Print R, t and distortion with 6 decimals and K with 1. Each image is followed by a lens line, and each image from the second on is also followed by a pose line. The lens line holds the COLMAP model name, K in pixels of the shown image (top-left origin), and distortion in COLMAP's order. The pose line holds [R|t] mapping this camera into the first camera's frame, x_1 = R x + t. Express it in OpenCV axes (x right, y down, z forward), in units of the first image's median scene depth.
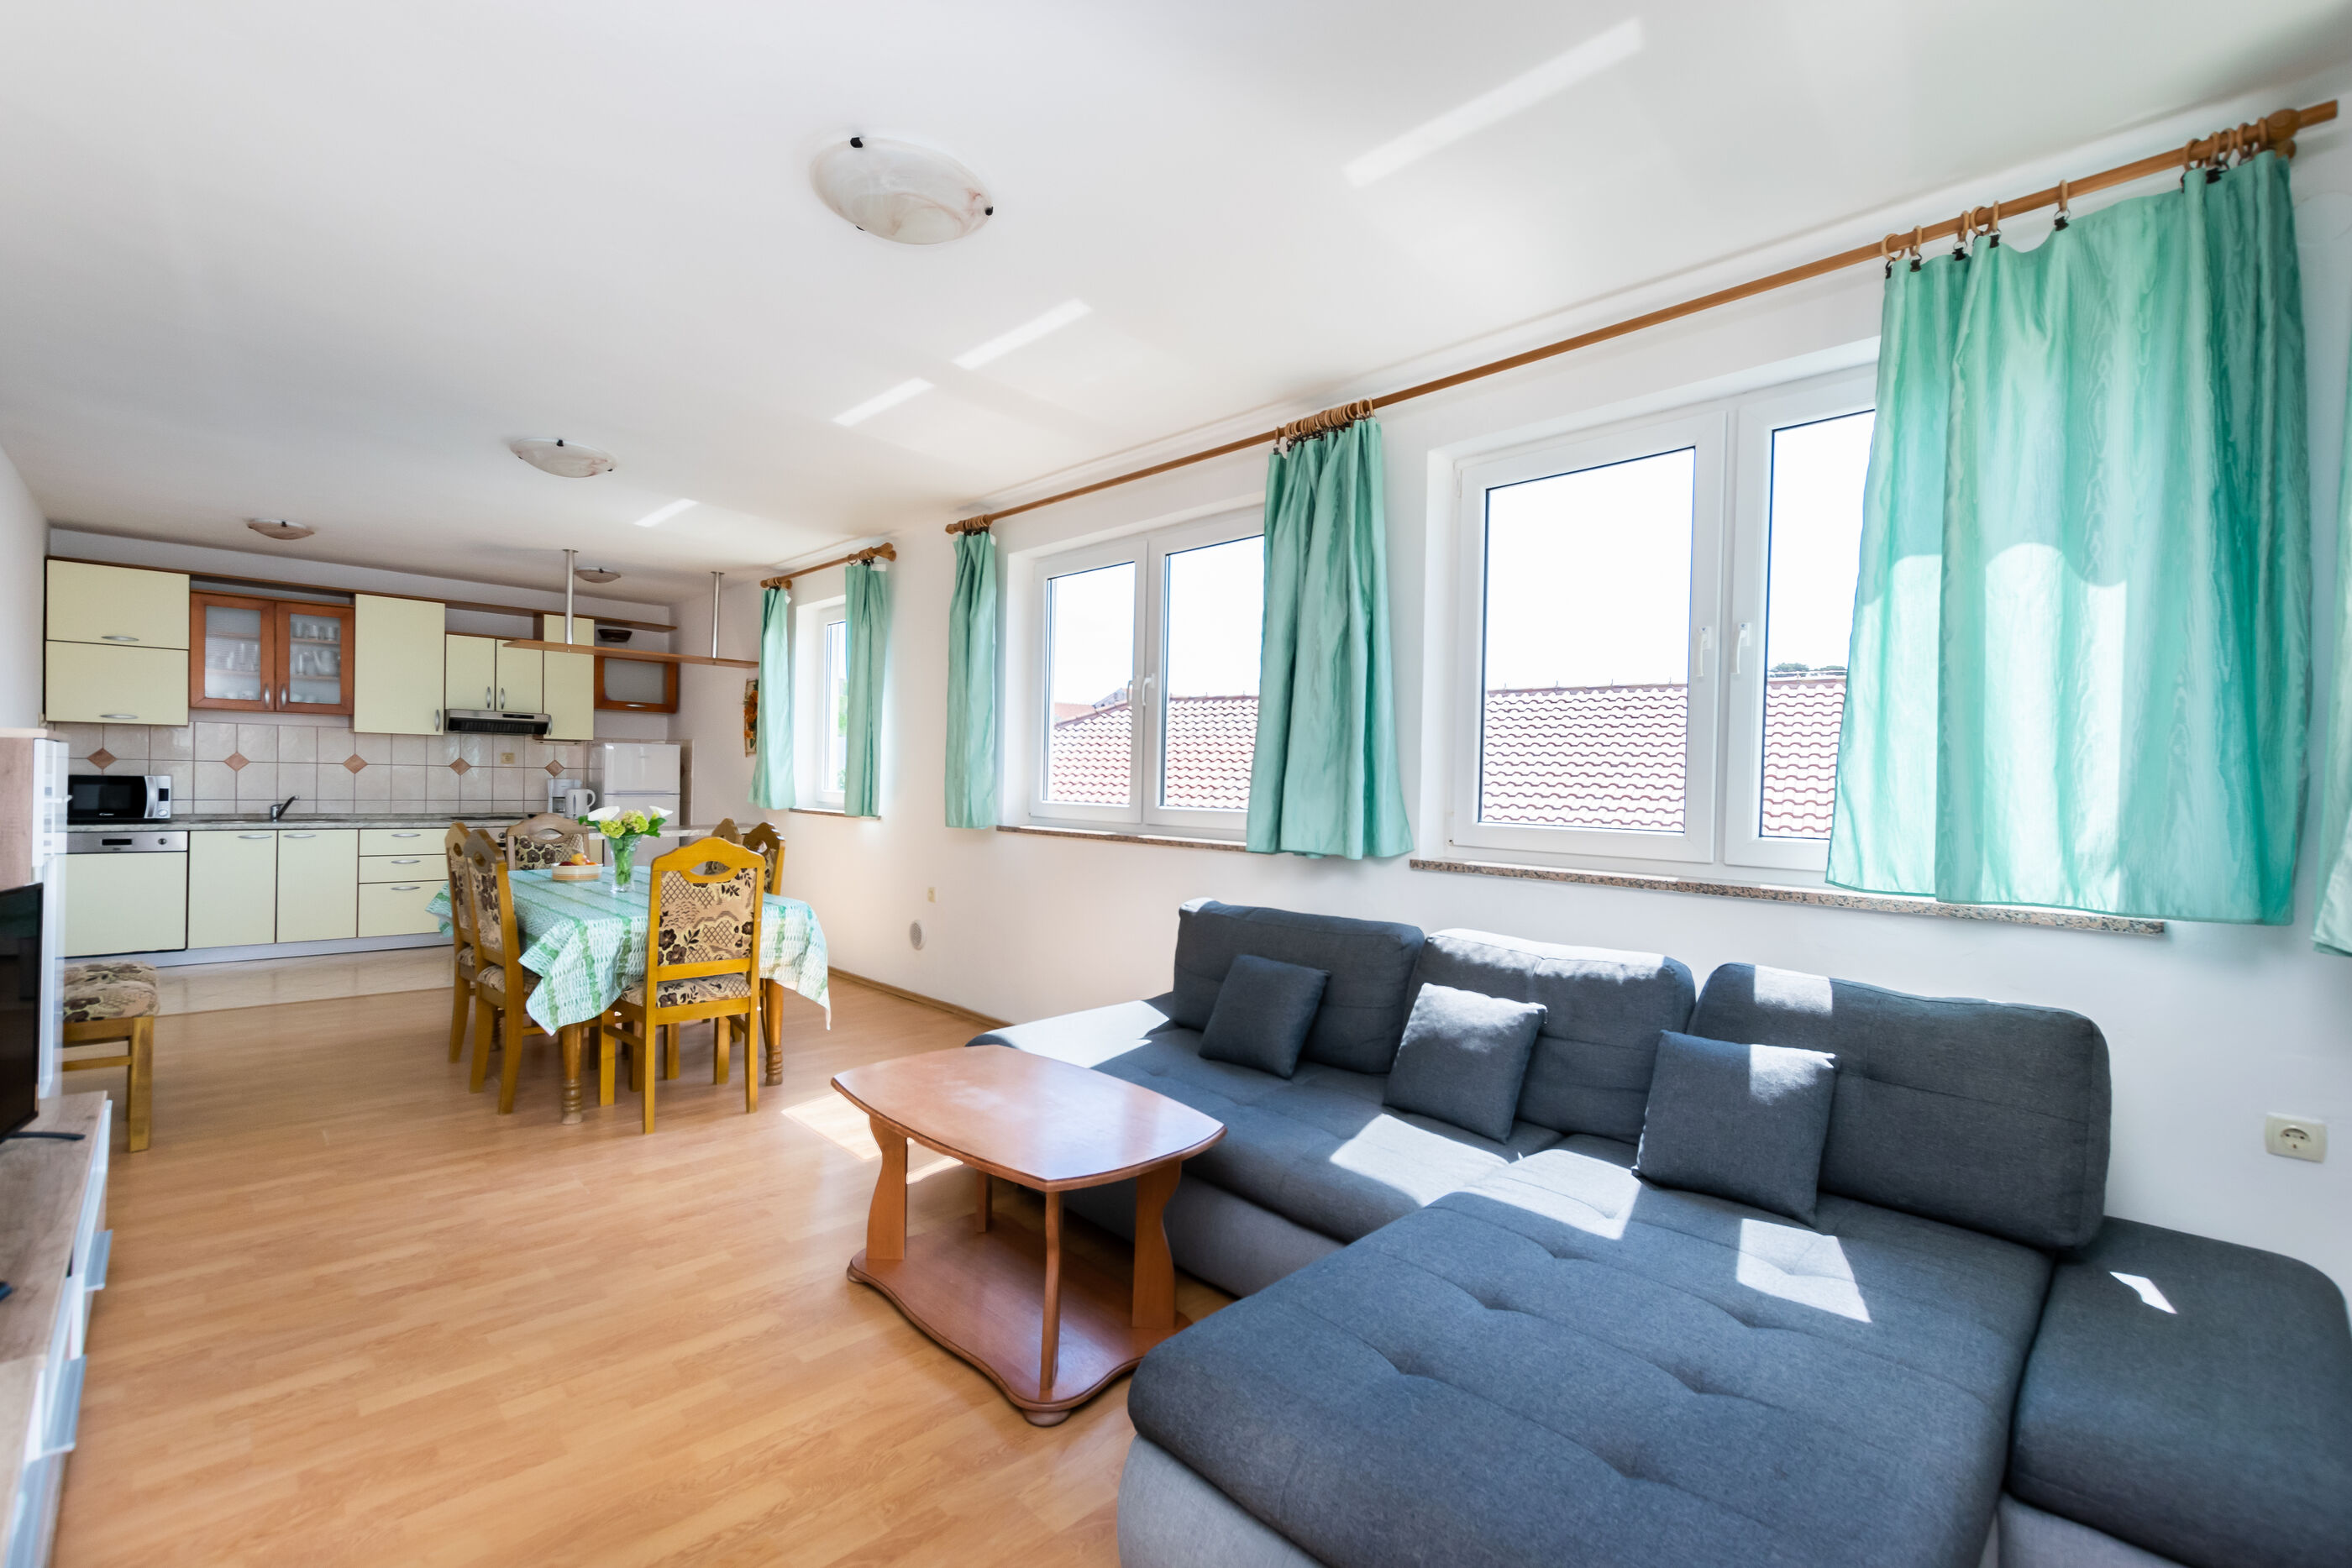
lens RADIAL K [[1020.4, 0, 1176.0], [0, 1020.4, 784.0], [0, 0, 1]] dist [0.001308, -0.000021]
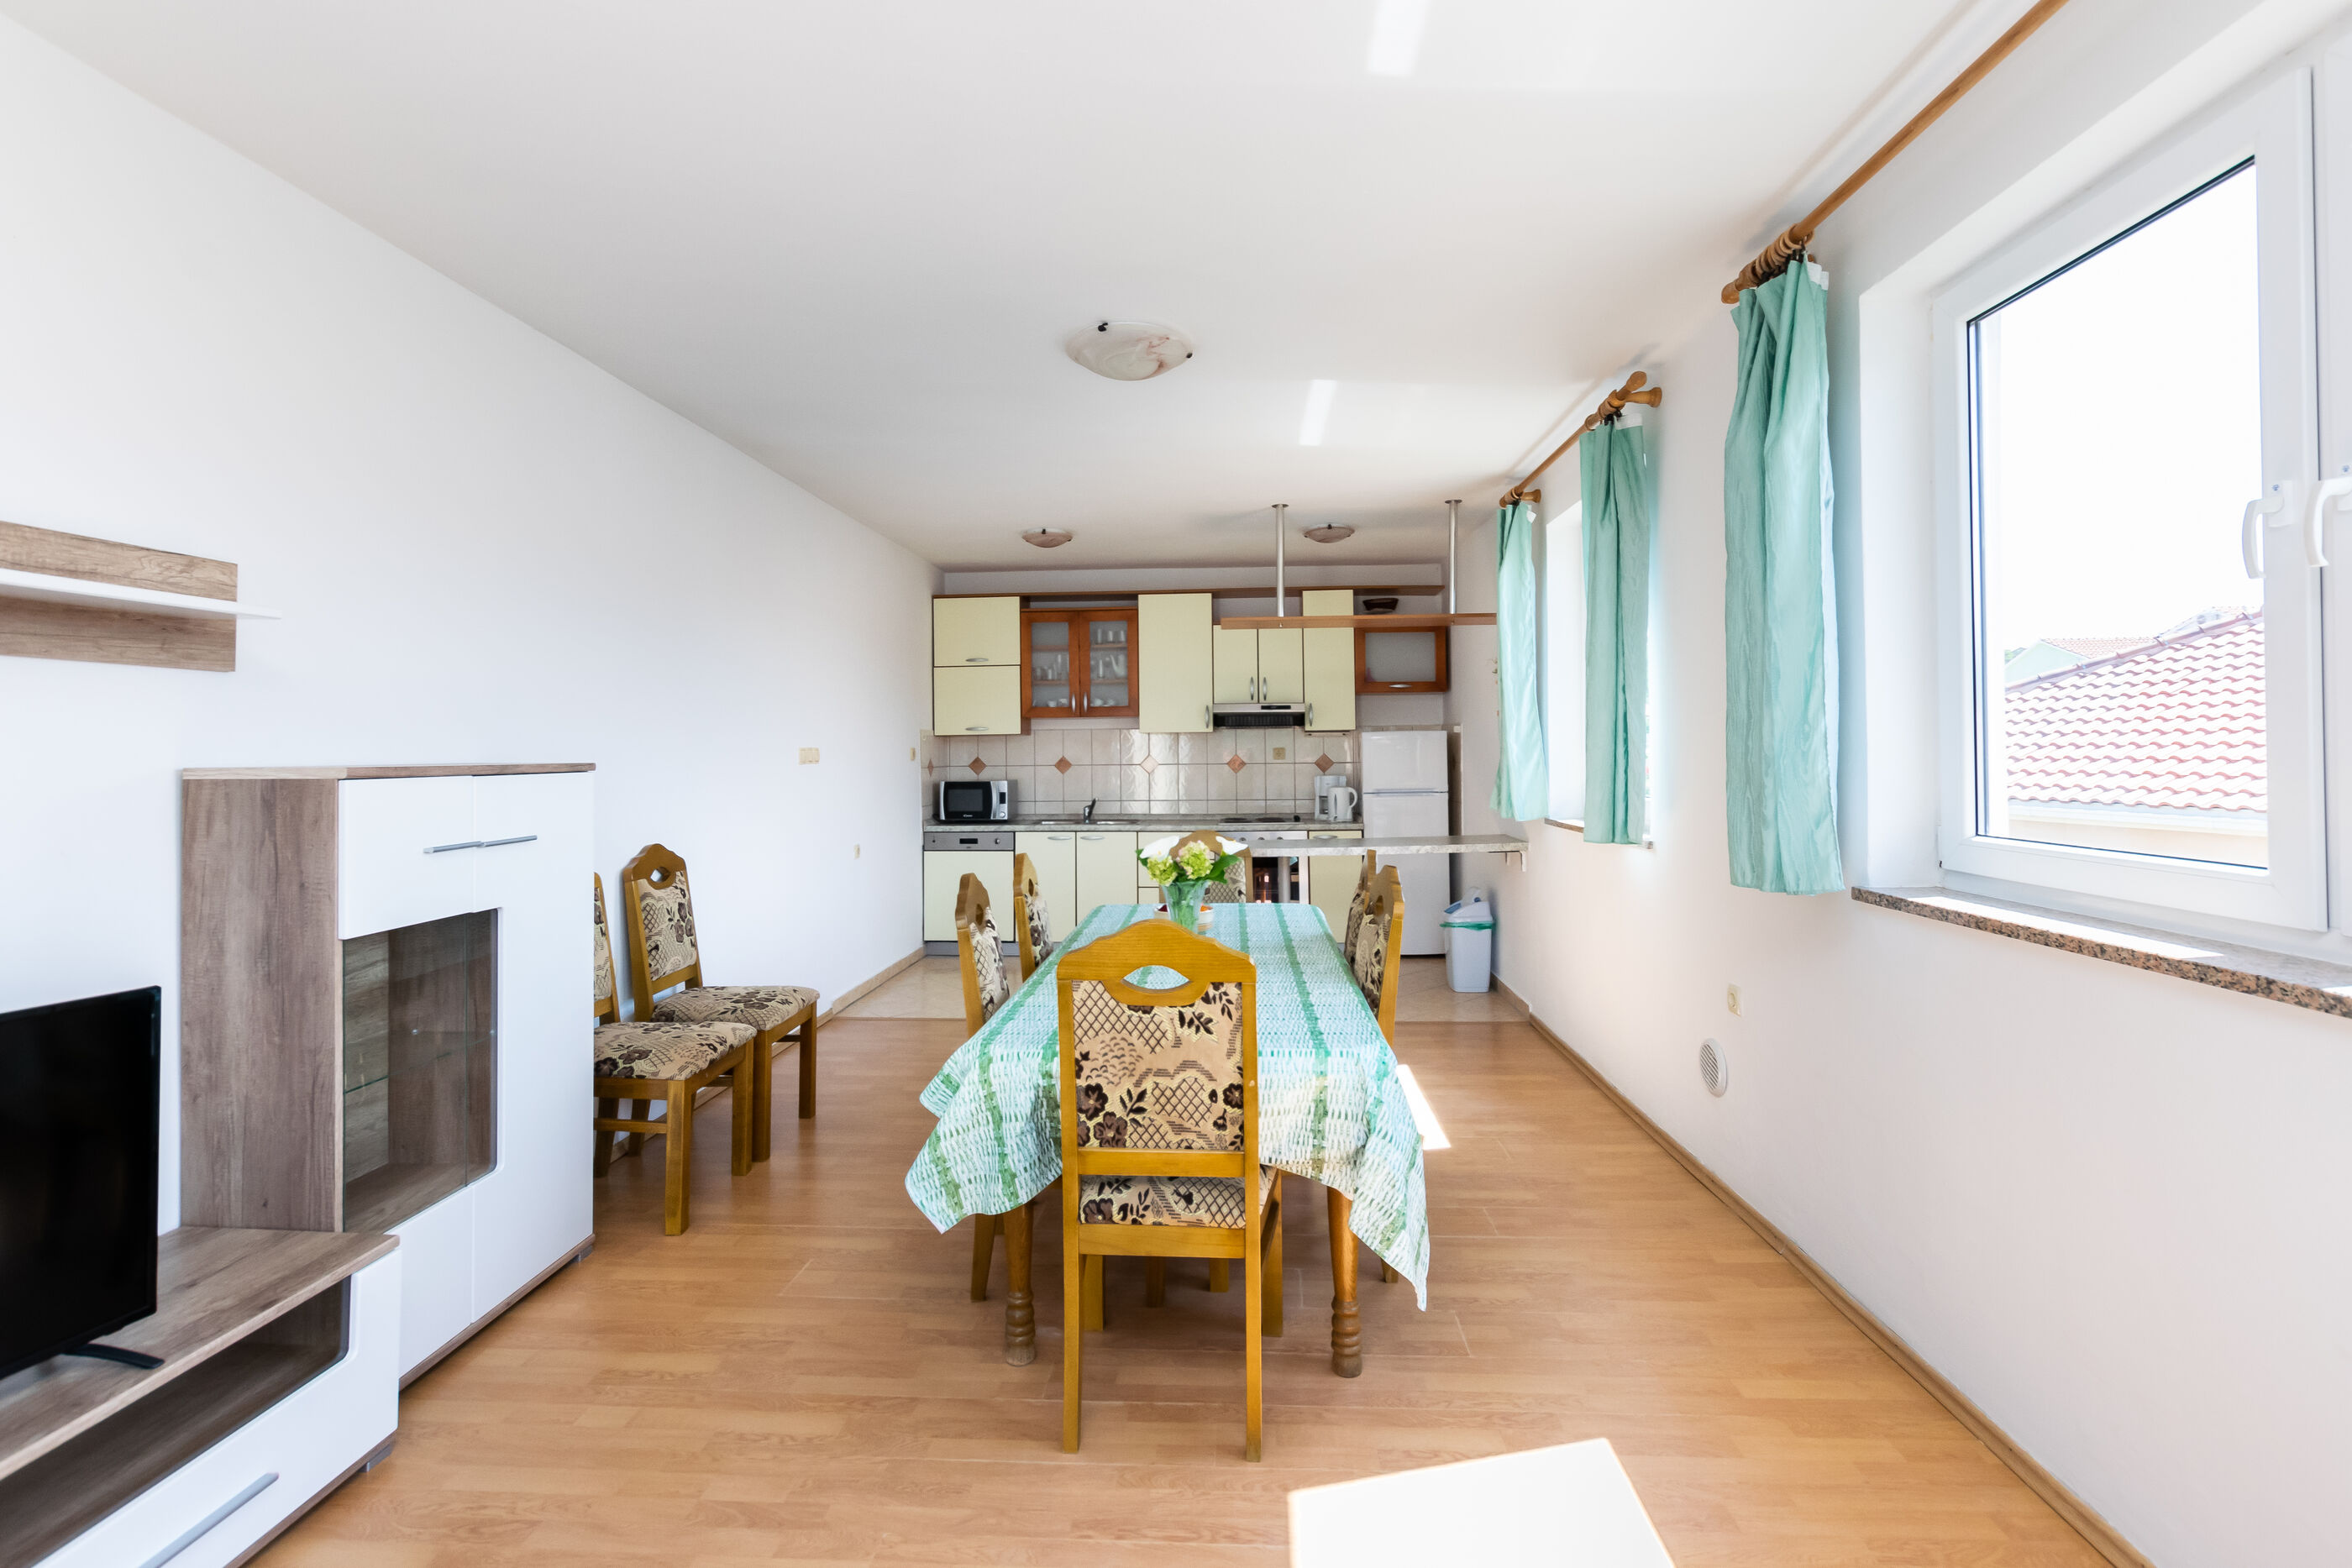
lens RADIAL K [[1055.7, 0, 1181.6], [0, 1055.7, 742.7], [0, 0, 1]] dist [0.009126, 0.000261]
pose [[0.677713, -0.033489, -0.734564, -0.021714], [0.021138, 0.999437, -0.026063, -0.015046], [0.735023, 0.002136, 0.678039, 0.368441]]
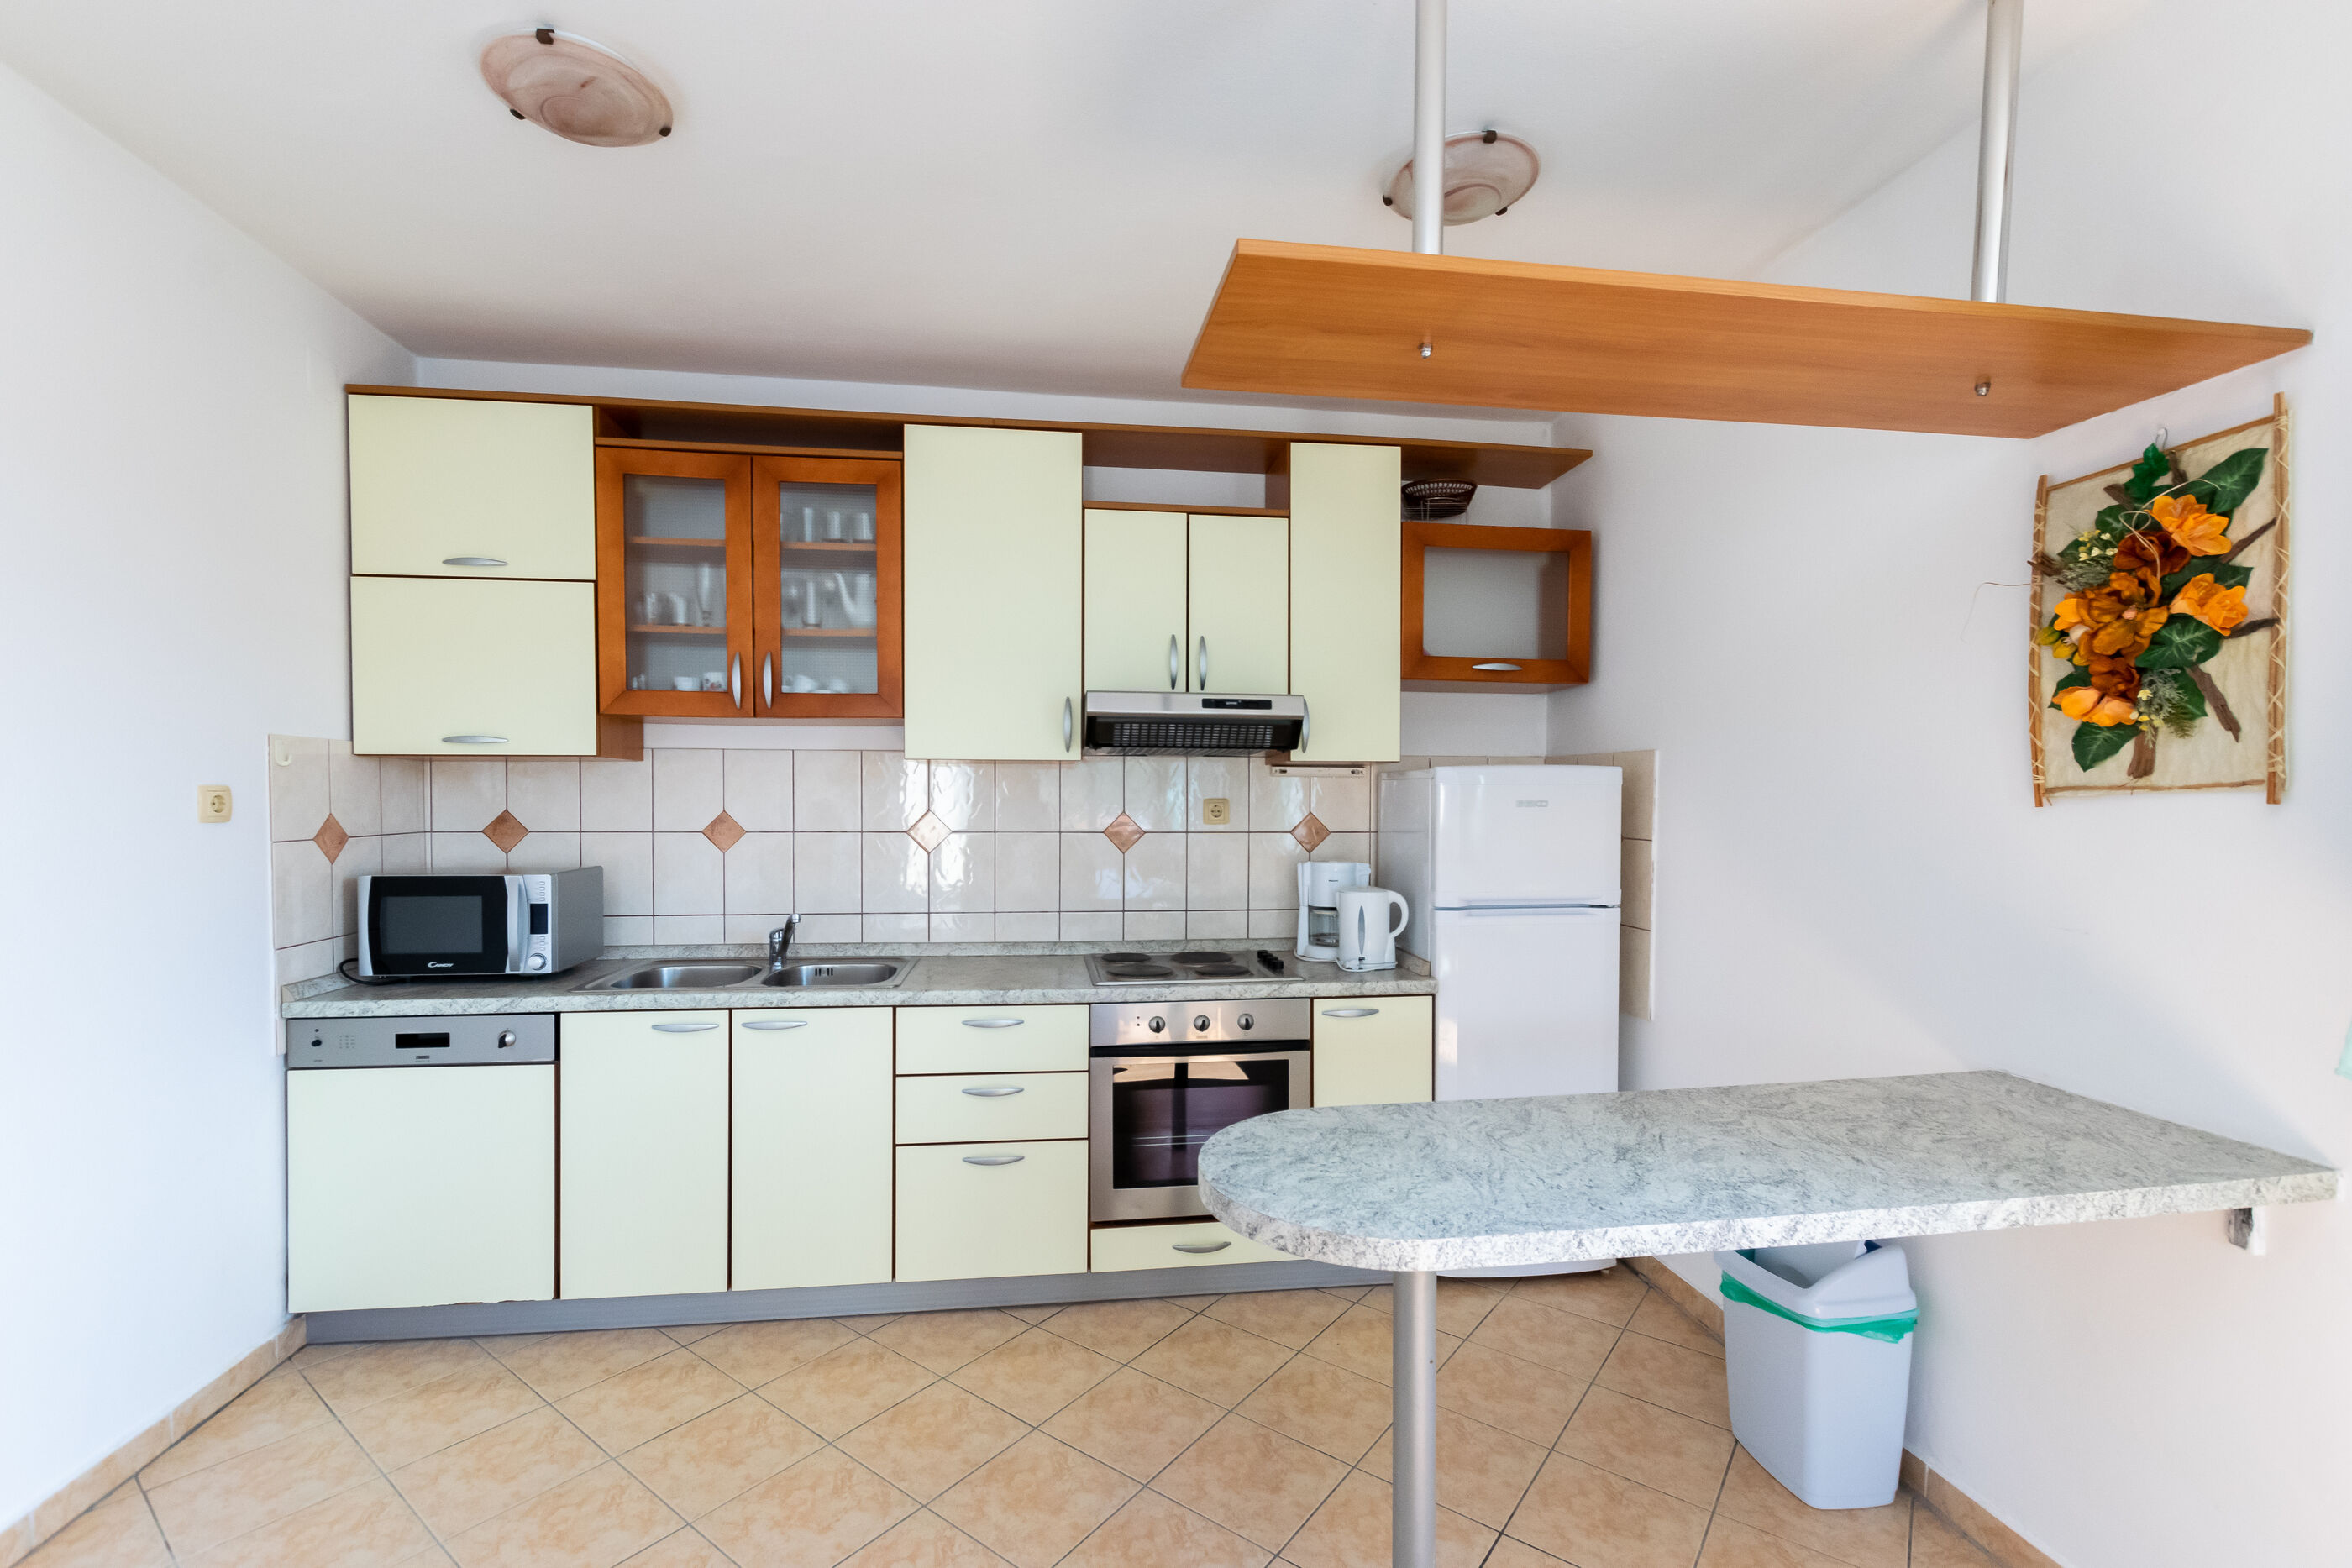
lens RADIAL K [[1036.3, 0, 1171.2], [0, 1036.3, 833.4], [0, 0, 1]] dist [0.000016, 0.000023]
pose [[0.804476, 0.008611, -0.593923, -0.519444], [0.007804, 0.999655, 0.025064, -0.033693], [0.593934, -0.024799, 0.804132, 0.807020]]
